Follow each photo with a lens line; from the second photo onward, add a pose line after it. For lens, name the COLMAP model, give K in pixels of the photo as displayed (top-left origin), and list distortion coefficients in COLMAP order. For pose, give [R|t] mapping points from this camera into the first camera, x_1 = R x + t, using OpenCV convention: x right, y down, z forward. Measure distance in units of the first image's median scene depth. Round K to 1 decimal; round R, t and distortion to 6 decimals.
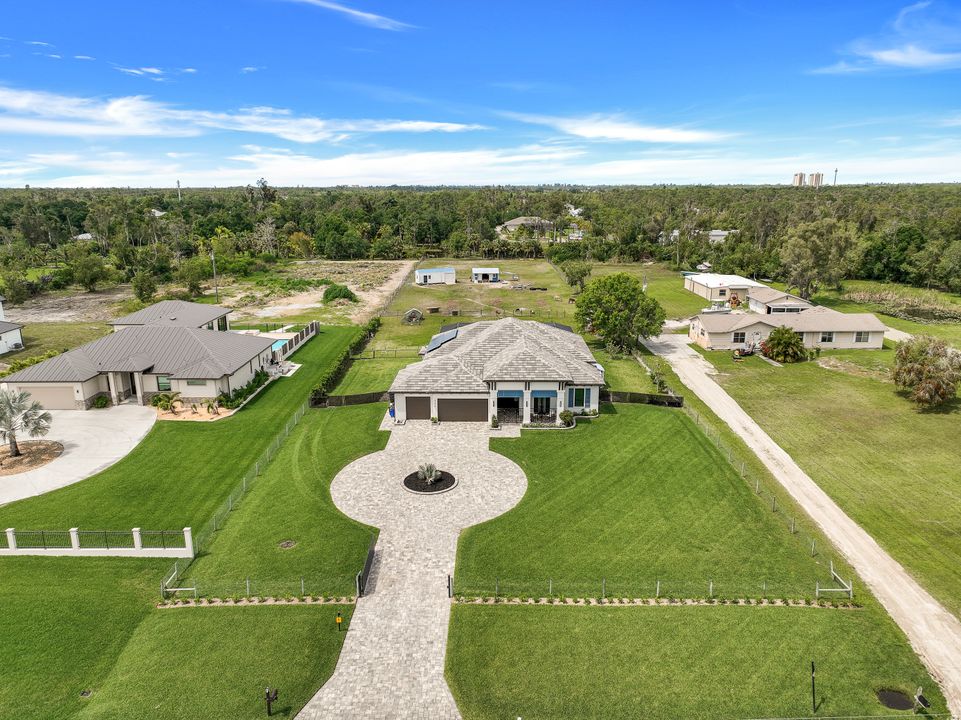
lens RADIAL K [[681.1, 0, 480.5], [0, 681.1, 360.0], [0, 0, 1]] dist [0.003982, 0.005859]
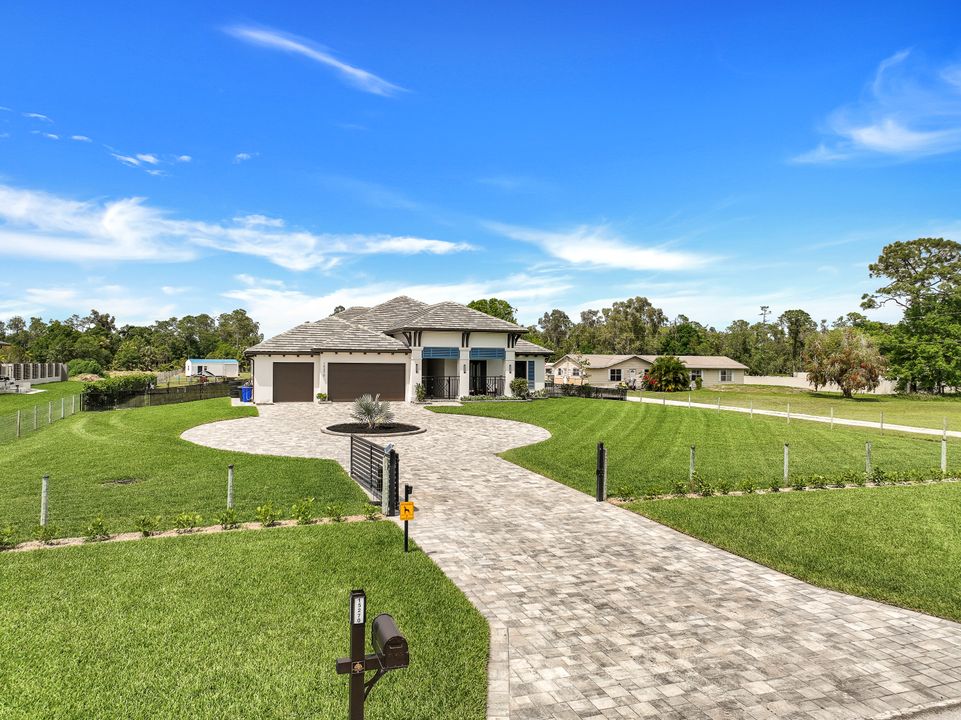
lens RADIAL K [[681.1, 0, 480.5], [0, 681.1, 360.0], [0, 0, 1]] dist [0.003982, 0.005859]
pose [[0.932728, 0.013133, 0.360340, -0.158035], [0.077222, 0.968875, -0.235200, 0.212259], [-0.352213, 0.247204, 0.902683, 0.371349]]
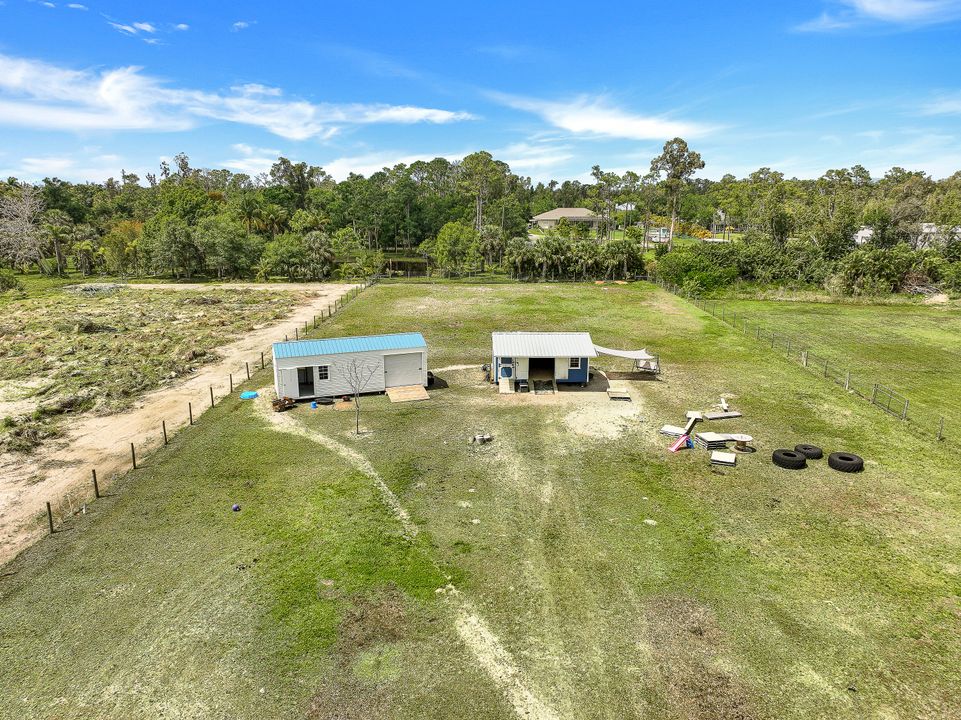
lens RADIAL K [[681.1, 0, 480.5], [0, 681.1, 360.0], [0, 0, 1]] dist [0.003982, 0.005859]
pose [[0.999880, 0.009083, -0.012538, -0.033278], [-0.009191, 0.999921, -0.008550, -0.312528], [0.012459, 0.008664, 0.999885, 1.869815]]
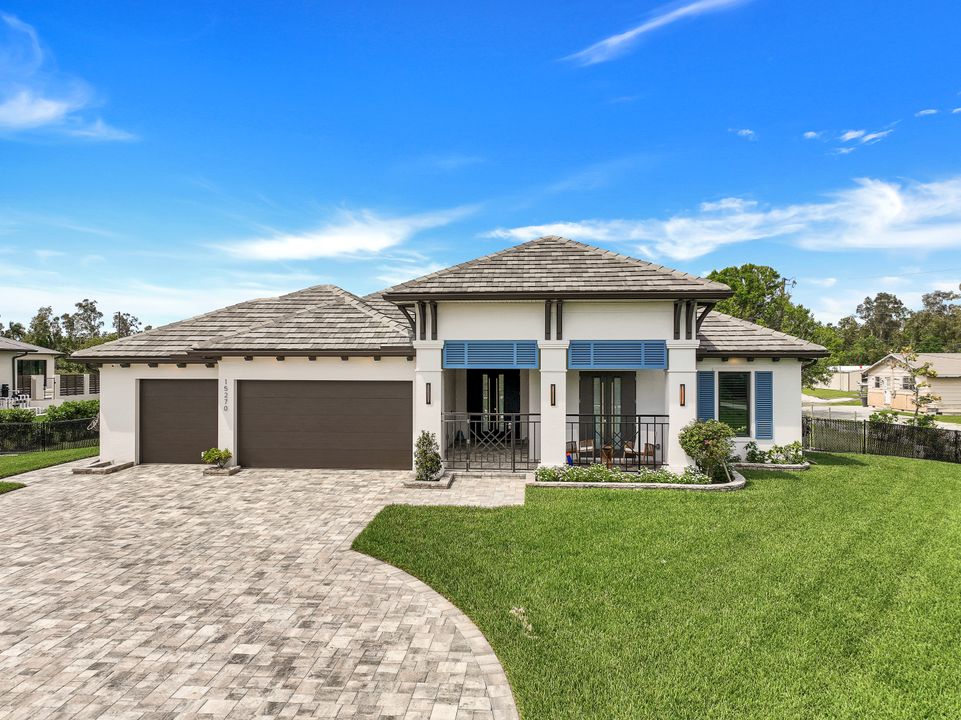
lens RADIAL K [[681.1, 0, 480.5], [0, 681.1, 360.0], [0, 0, 1]] dist [0.003982, 0.005859]
pose [[0.998034, 0.005247, -0.062462, 0.055356], [-0.020710, 0.968129, -0.249593, 0.115576], [0.059162, 0.250395, 0.966334, 0.722978]]
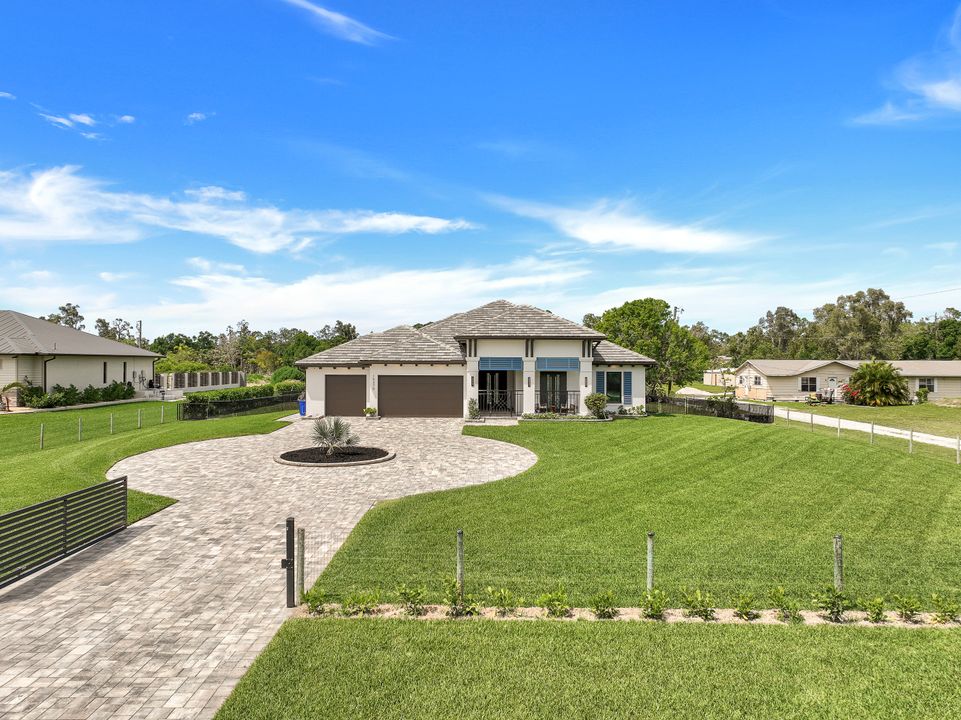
lens RADIAL K [[681.1, 0, 480.5], [0, 681.1, 360.0], [0, 0, 1]] dist [0.003982, 0.005859]
pose [[0.999834, 0.008610, 0.016083, 0.016244], [-0.004278, 0.967684, -0.252128, 0.190636], [-0.017735, 0.252017, 0.967560, 0.417174]]
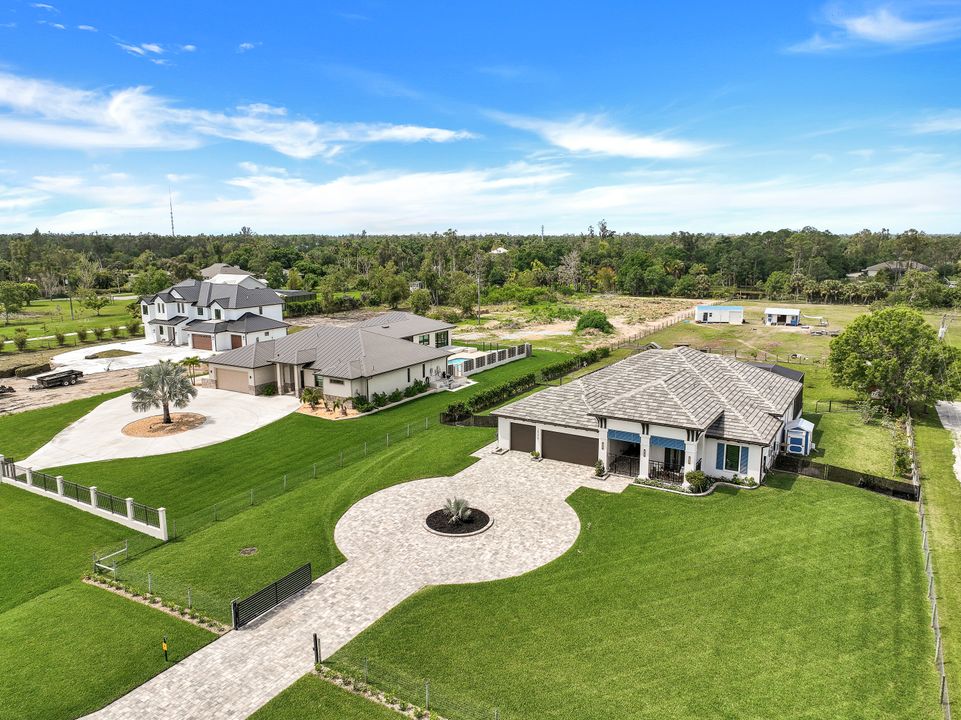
lens RADIAL K [[681.1, 0, 480.5], [0, 681.1, 360.0], [0, 0, 1]] dist [0.003982, 0.005859]
pose [[0.865021, 0.092071, -0.493216, 0.268447], [-0.125712, 0.991435, -0.035402, 0.011709], [0.485732, 0.092626, 0.869186, 0.238781]]
